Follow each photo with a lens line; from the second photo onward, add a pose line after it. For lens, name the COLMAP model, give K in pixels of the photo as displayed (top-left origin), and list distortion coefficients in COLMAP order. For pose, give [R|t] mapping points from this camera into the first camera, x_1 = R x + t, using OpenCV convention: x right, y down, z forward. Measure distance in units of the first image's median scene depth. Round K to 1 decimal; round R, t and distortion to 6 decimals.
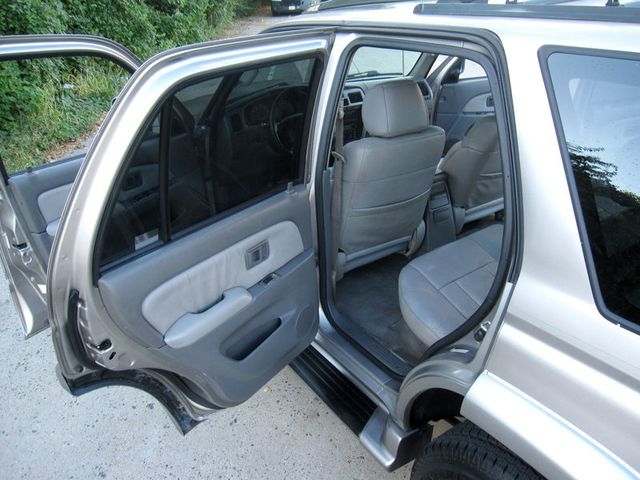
lens RADIAL K [[536.9, 0, 334.7], [0, 536.9, 230.8], [0, 0, 1]] dist [-0.060995, 0.012268]
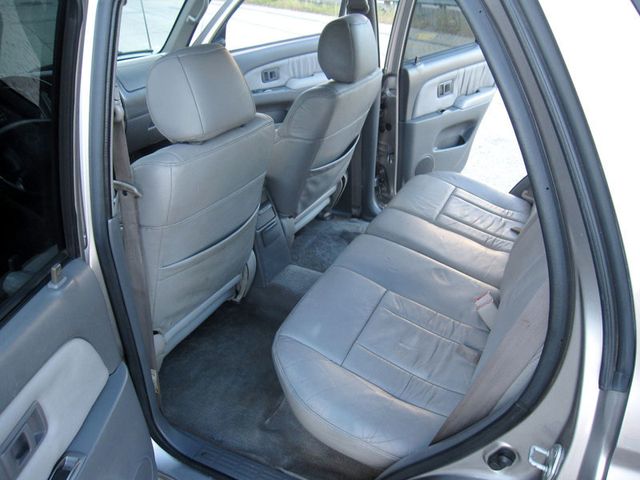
lens RADIAL K [[536.9, 0, 334.7], [0, 536.9, 230.8], [0, 0, 1]] dist [-0.060995, 0.012268]
pose [[0.868719, -0.218441, 0.444535, -0.054671], [0.205589, 0.975556, 0.077616, -0.082638], [-0.450623, 0.023965, 0.892392, 0.356060]]
